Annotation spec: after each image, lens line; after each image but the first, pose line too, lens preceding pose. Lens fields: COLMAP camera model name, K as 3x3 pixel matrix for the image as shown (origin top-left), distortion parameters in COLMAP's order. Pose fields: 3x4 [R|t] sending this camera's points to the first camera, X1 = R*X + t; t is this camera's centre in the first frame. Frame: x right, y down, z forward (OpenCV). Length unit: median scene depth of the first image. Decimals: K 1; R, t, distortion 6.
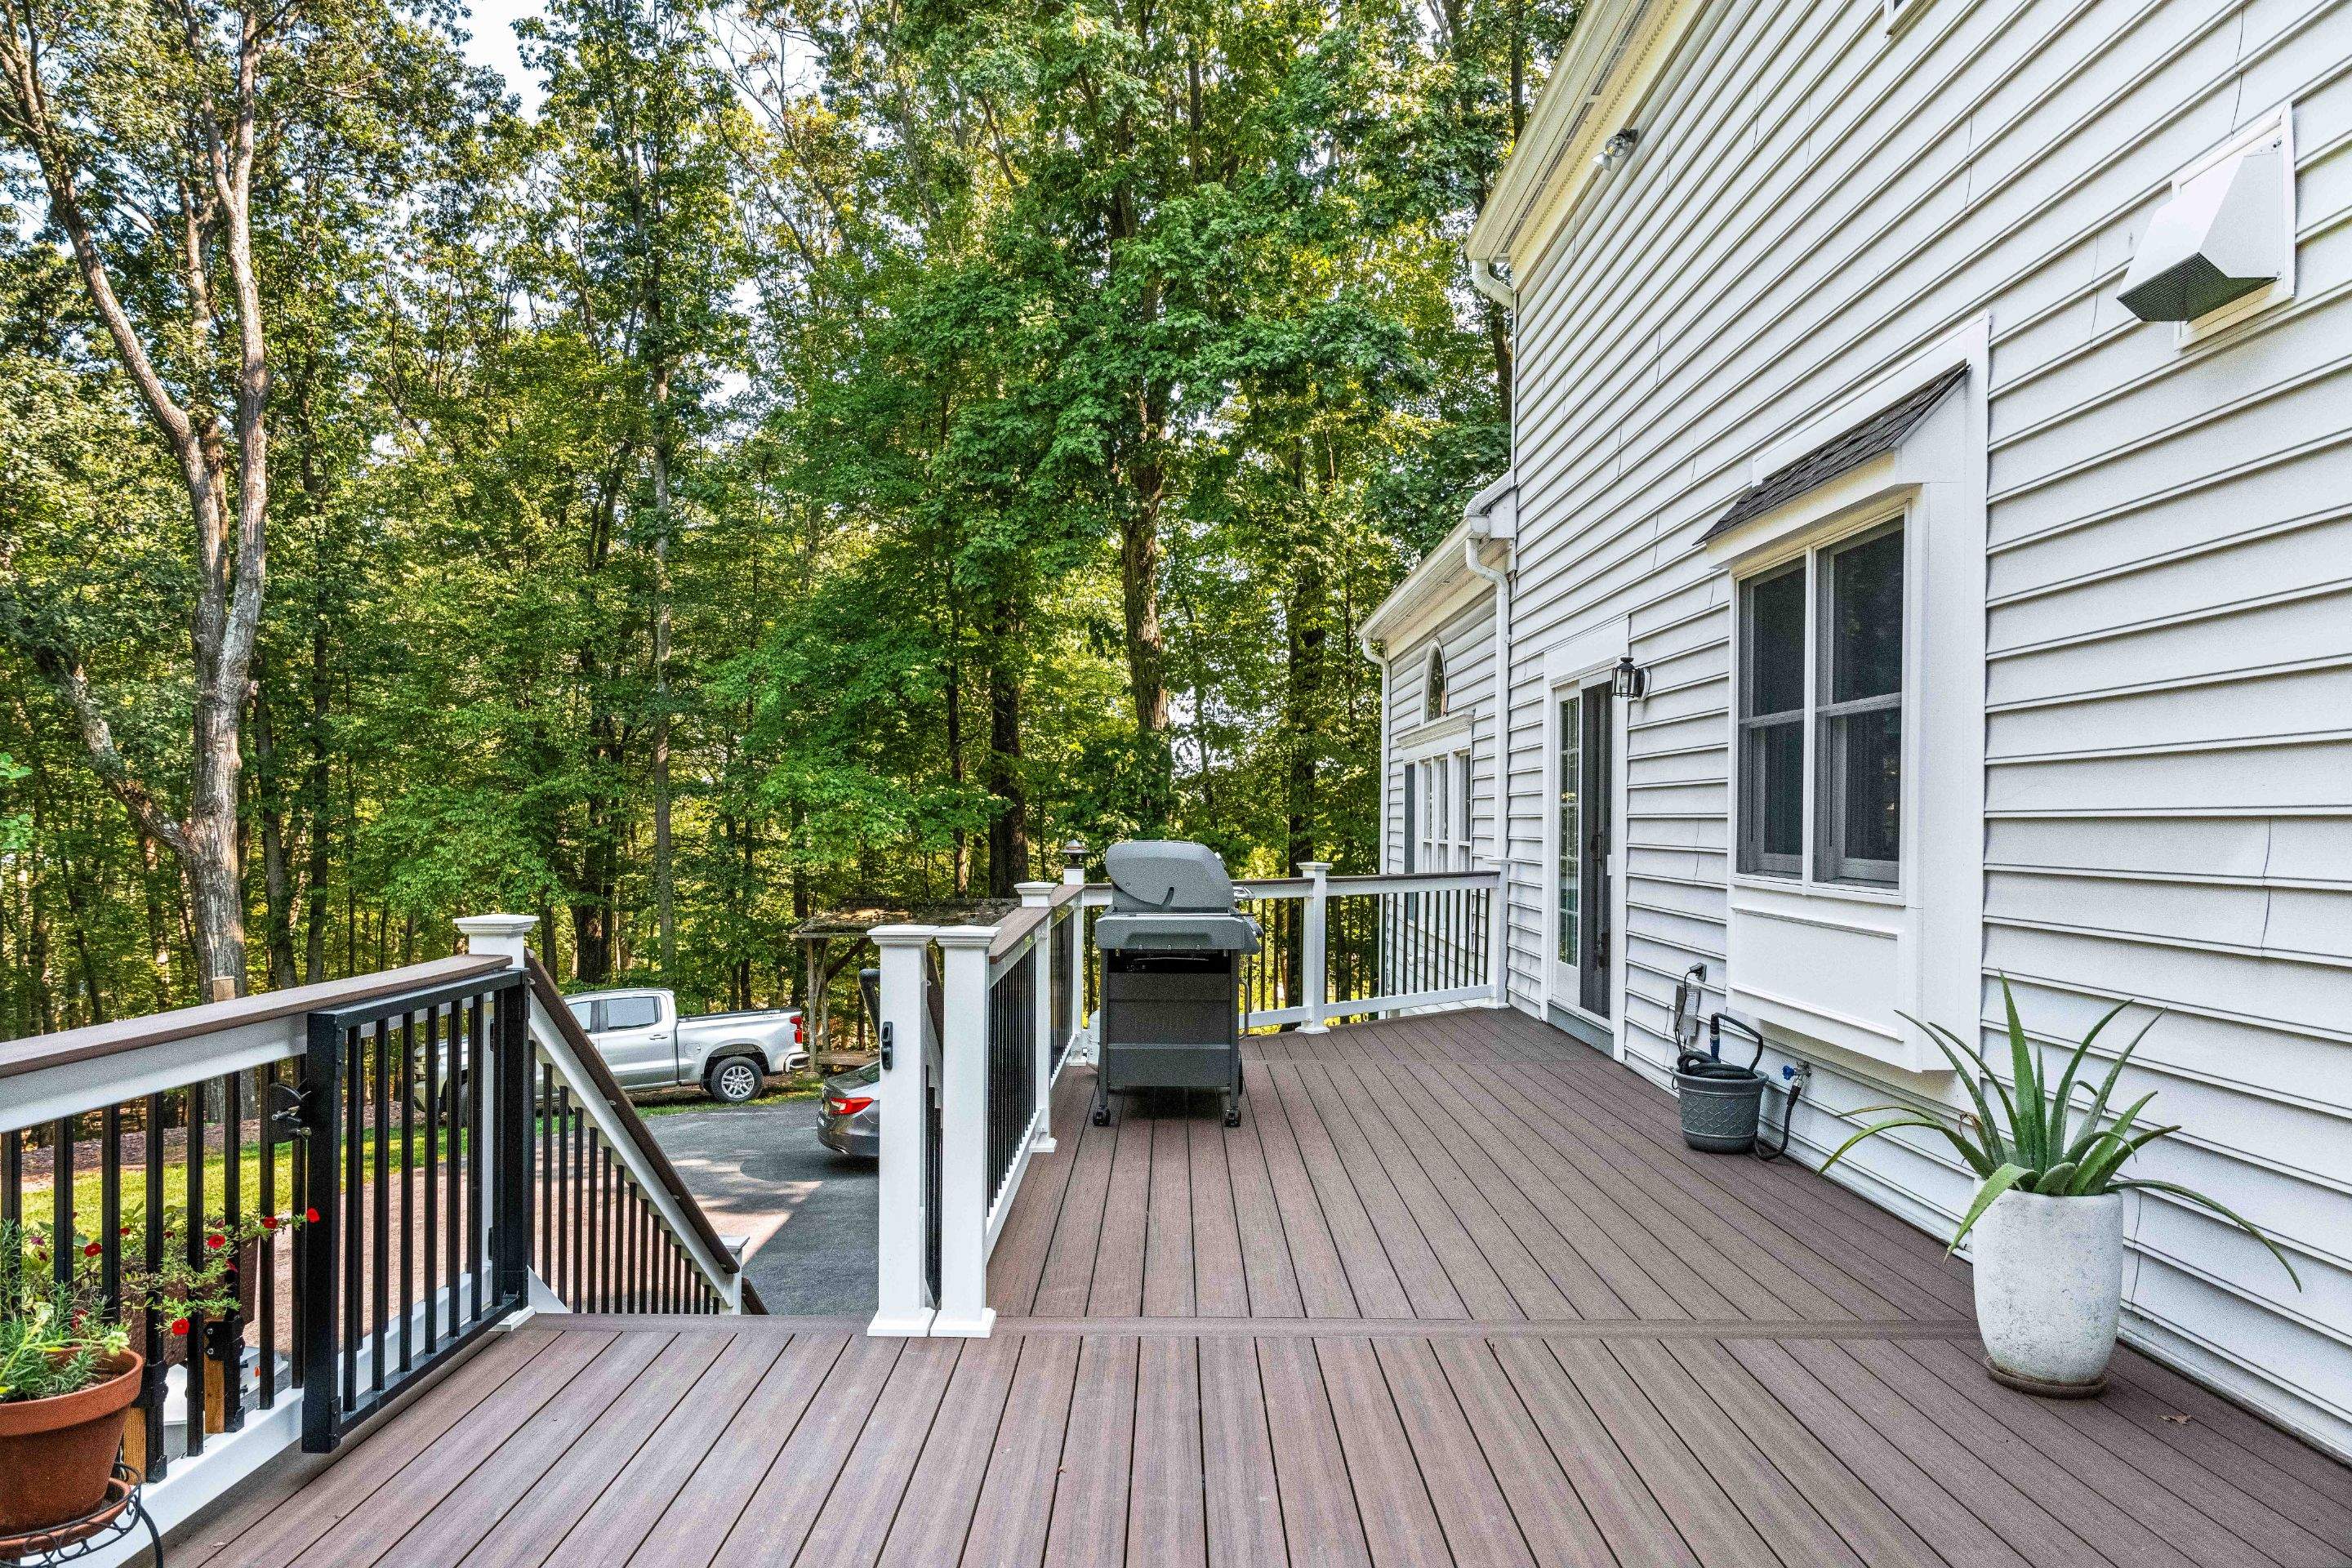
lens RADIAL K [[1635.4, 0, 1182.5], [0, 1635.4, 840.0], [0, 0, 1]] dist [-0.003420, -0.001781]
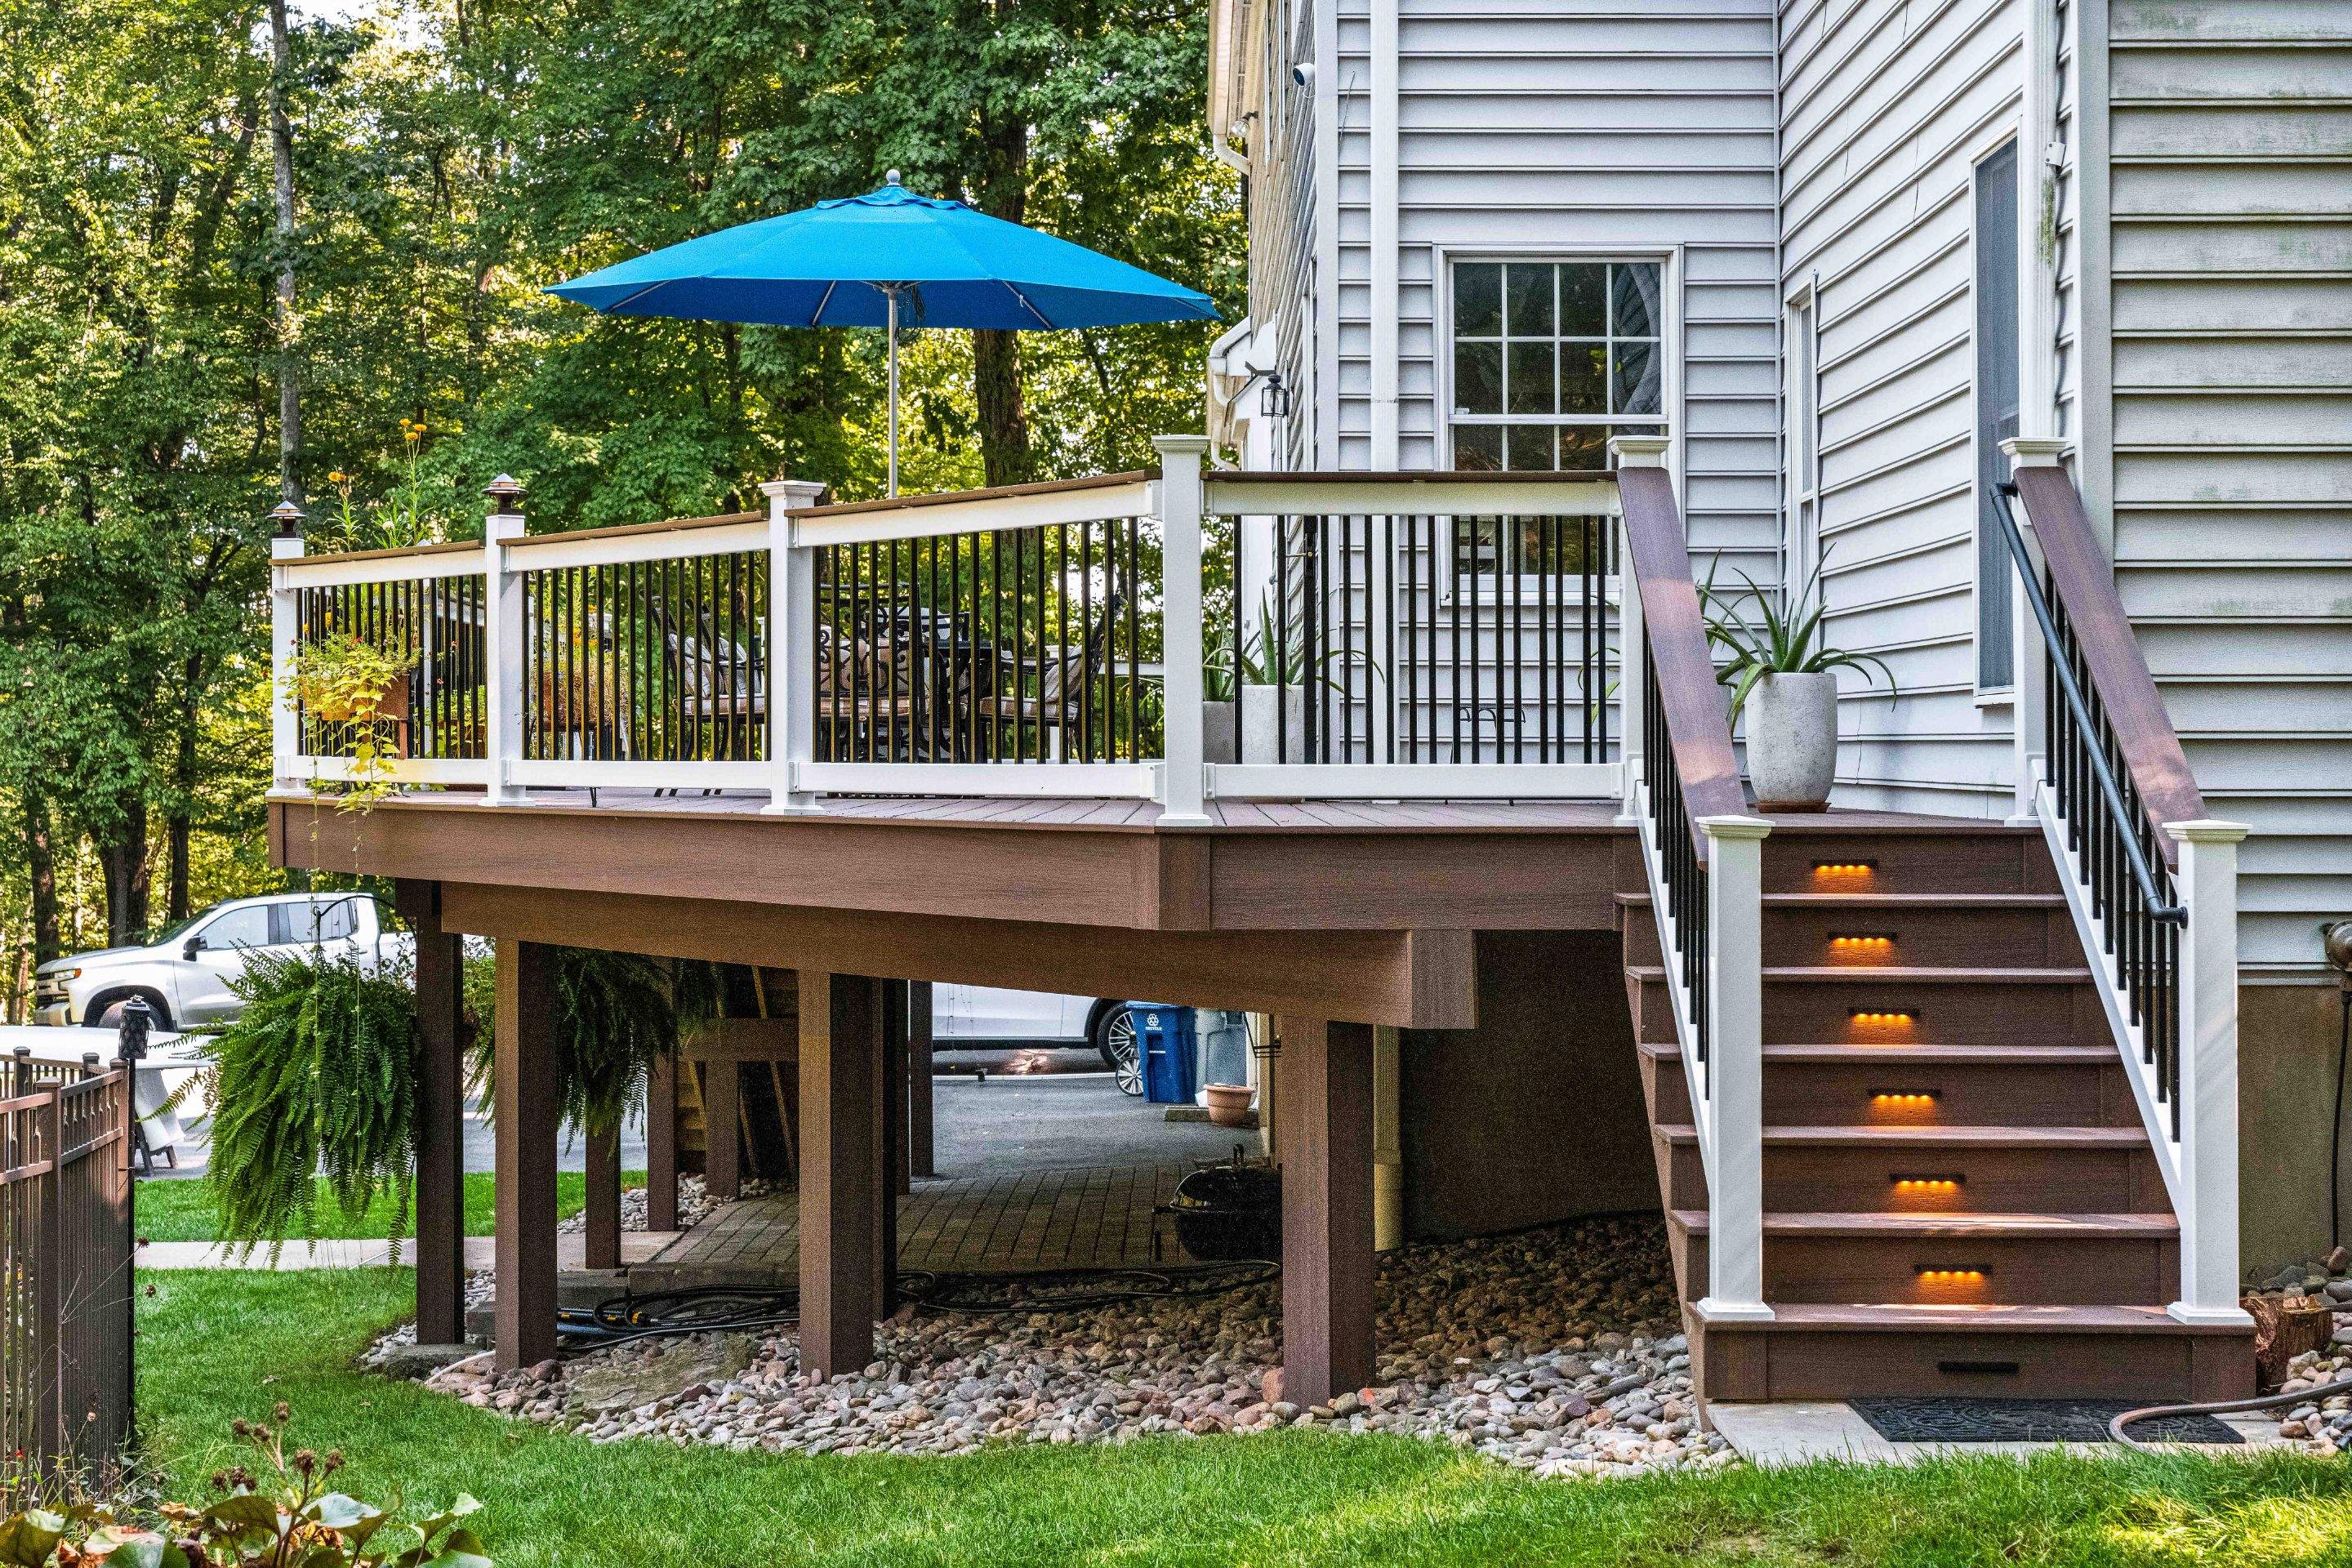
lens RADIAL K [[3448.9, 0, 1176.0], [0, 3448.9, 784.0], [0, 0, 1]] dist [0.031594, 0.031729]
pose [[0.999997, -0.001495, 0.001770, 0.044708], [0.001502, 0.999990, -0.004095, 0.036729], [-0.001764, 0.004098, 0.999990, -0.456955]]
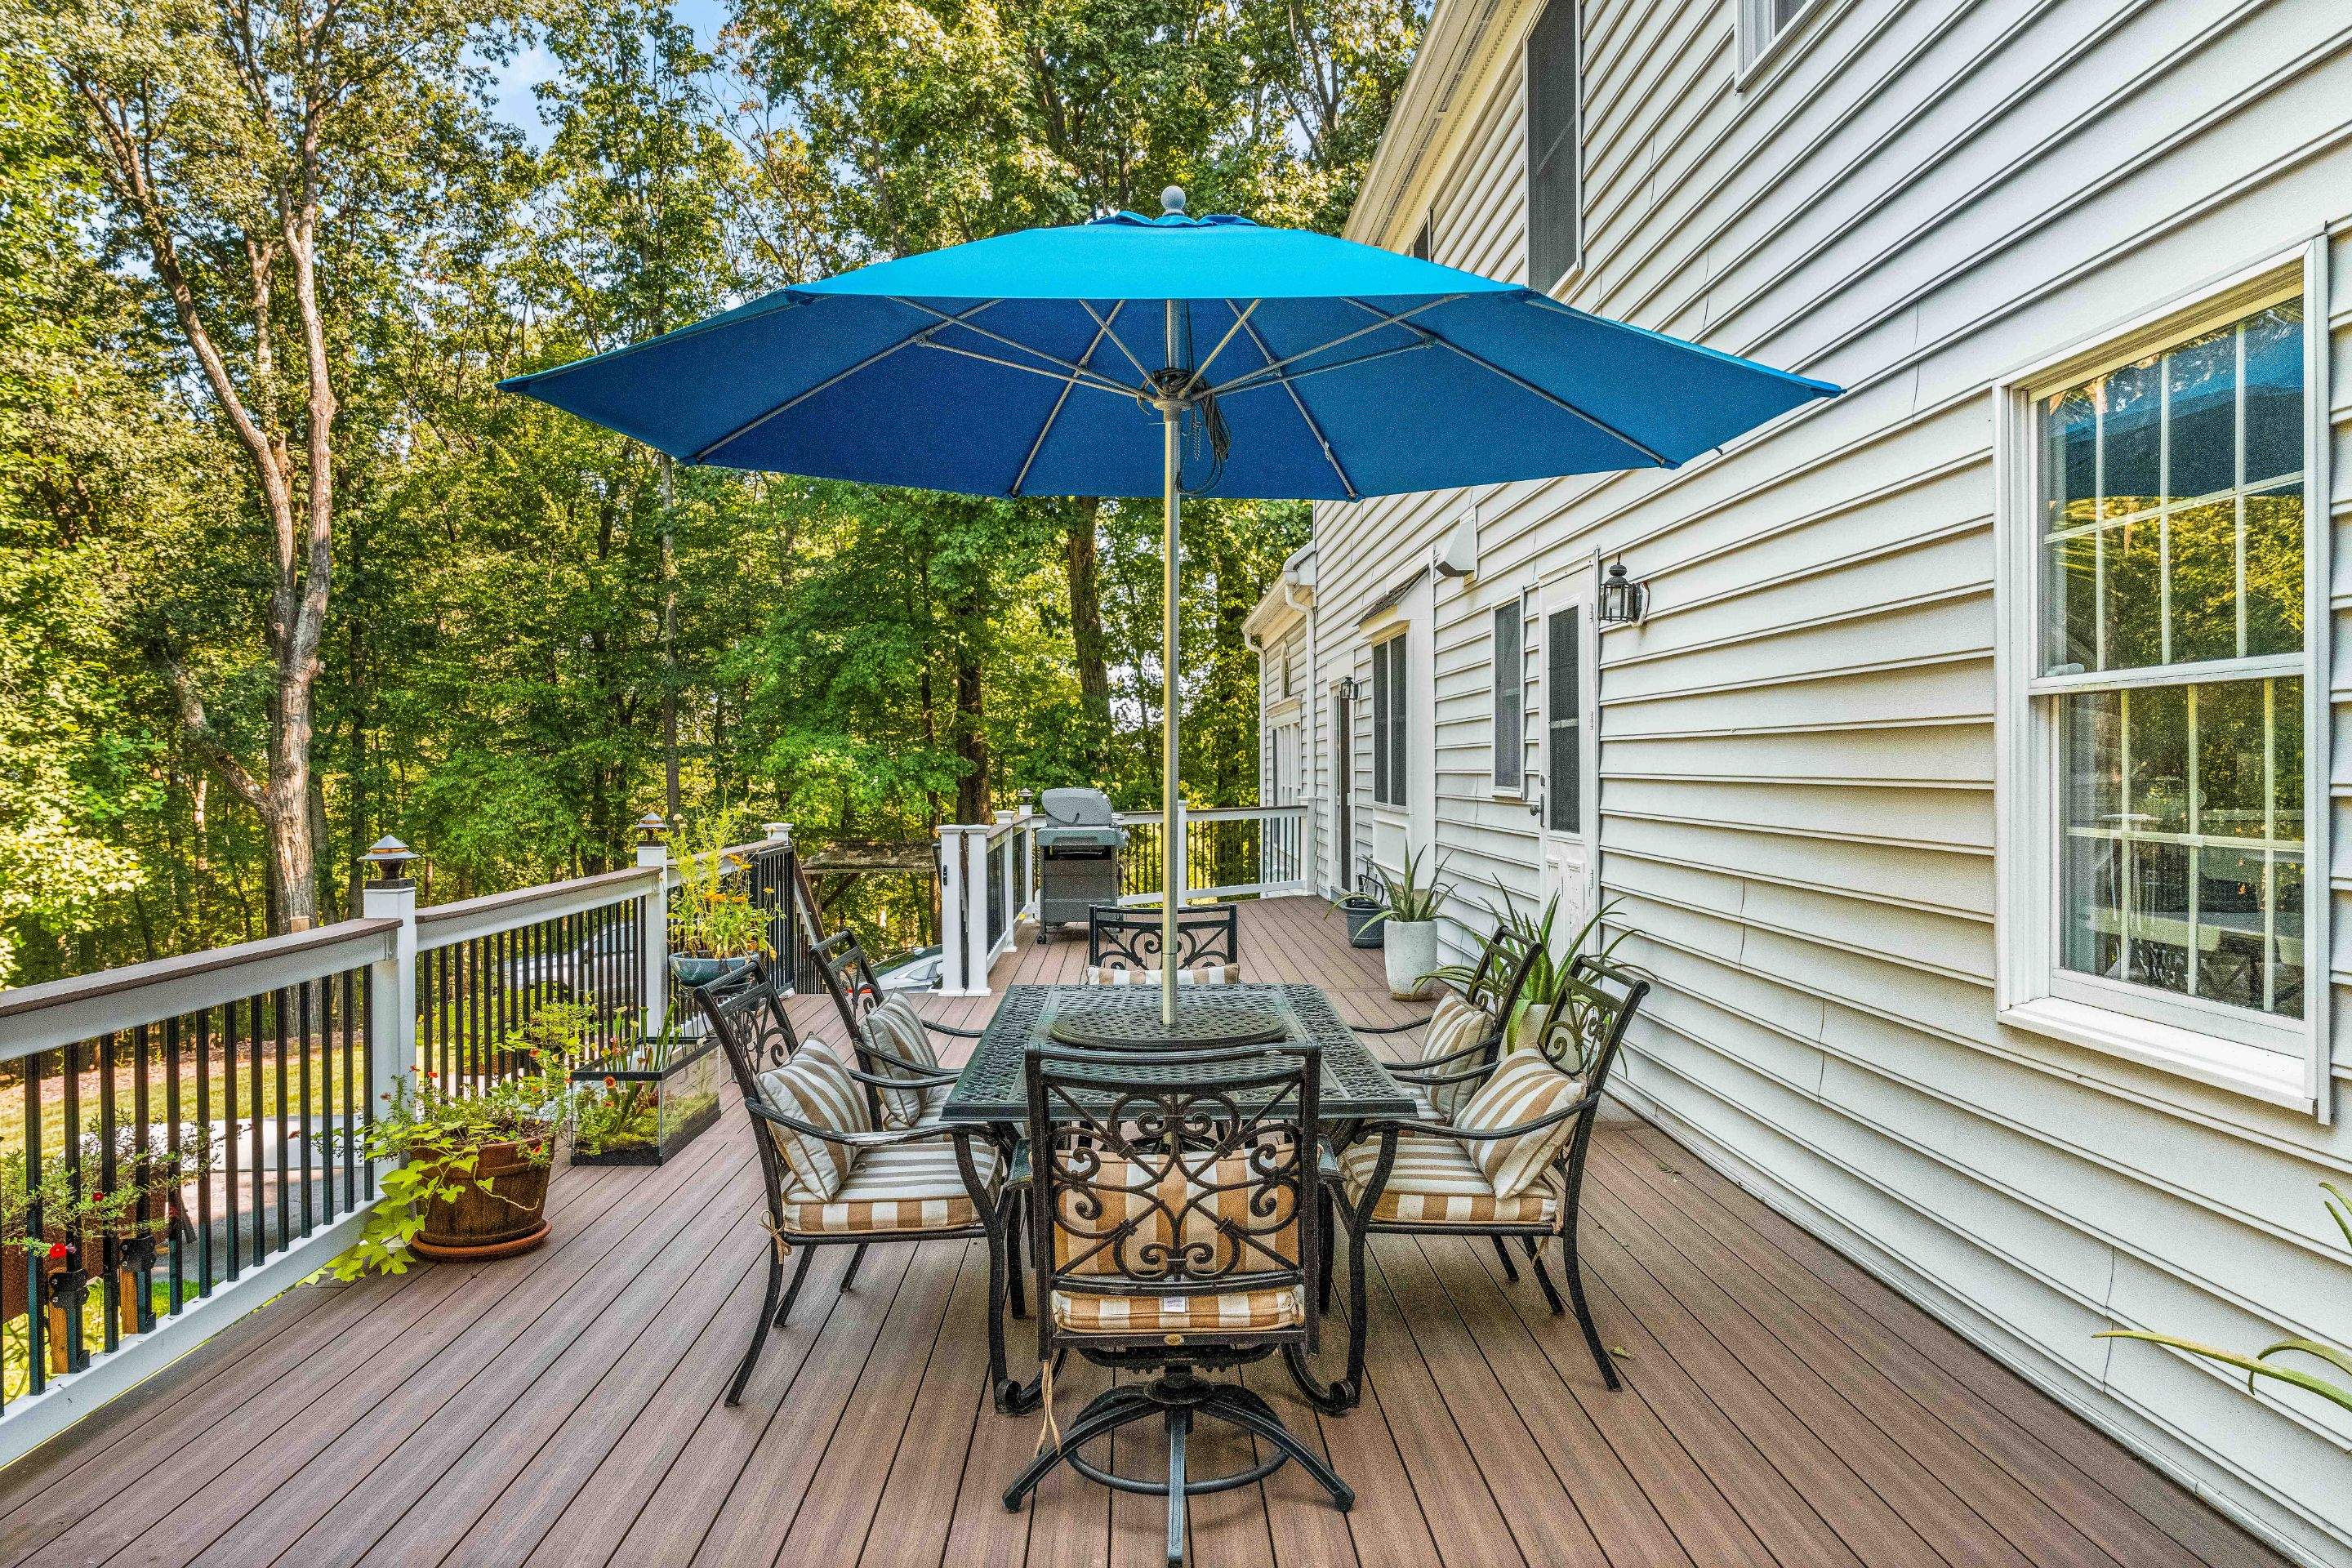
lens RADIAL K [[1579.5, 0, 1176.0], [0, 1579.5, 784.0], [0, 0, 1]] dist [-0.006557, -0.001106]
pose [[0.999599, -0.014061, 0.024580, 0.011019], [0.014108, 0.999899, -0.001707, 0.000007], [-0.024554, 0.002053, 0.999696, -0.141903]]
